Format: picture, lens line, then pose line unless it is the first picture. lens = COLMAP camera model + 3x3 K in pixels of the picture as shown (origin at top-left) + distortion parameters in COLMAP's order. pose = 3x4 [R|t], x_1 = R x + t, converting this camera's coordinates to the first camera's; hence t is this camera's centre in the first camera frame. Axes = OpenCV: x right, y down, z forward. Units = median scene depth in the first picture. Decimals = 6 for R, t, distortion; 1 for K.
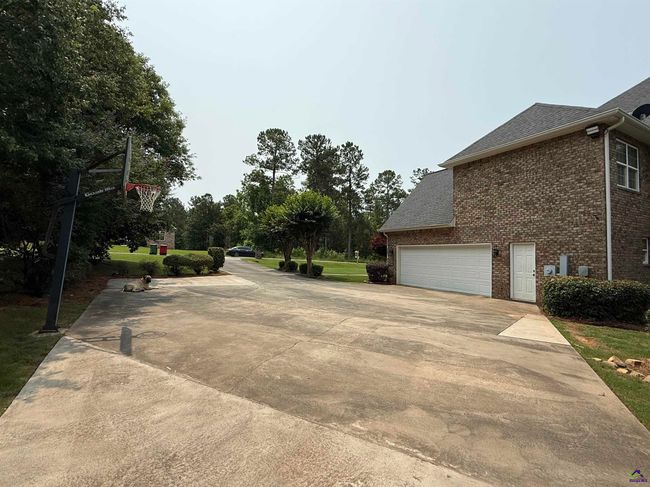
lens RADIAL K [[304.9, 0, 328.2], [0, 304.9, 241.0], [0, 0, 1]] dist [0.001965, -0.000032]
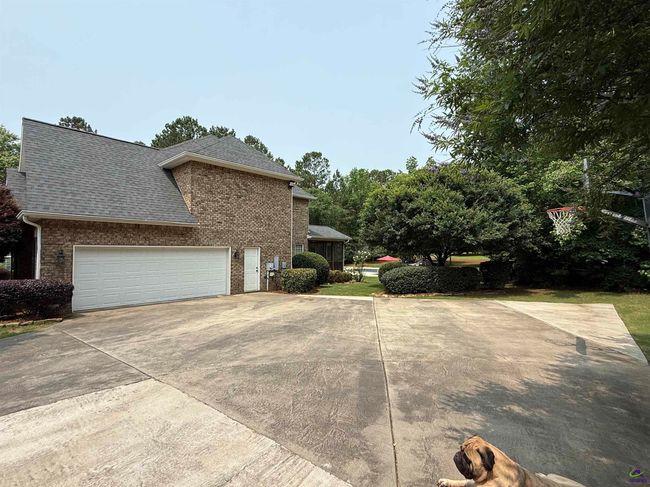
lens RADIAL K [[304.9, 0, 328.2], [0, 304.9, 241.0], [0, 0, 1]] dist [0.001965, -0.000032]
pose [[-0.294619, 0.018808, 0.955430, -0.678484], [-0.041736, 0.998599, -0.032527, 0.008380], [-0.954703, -0.049459, -0.293421, 1.037040]]
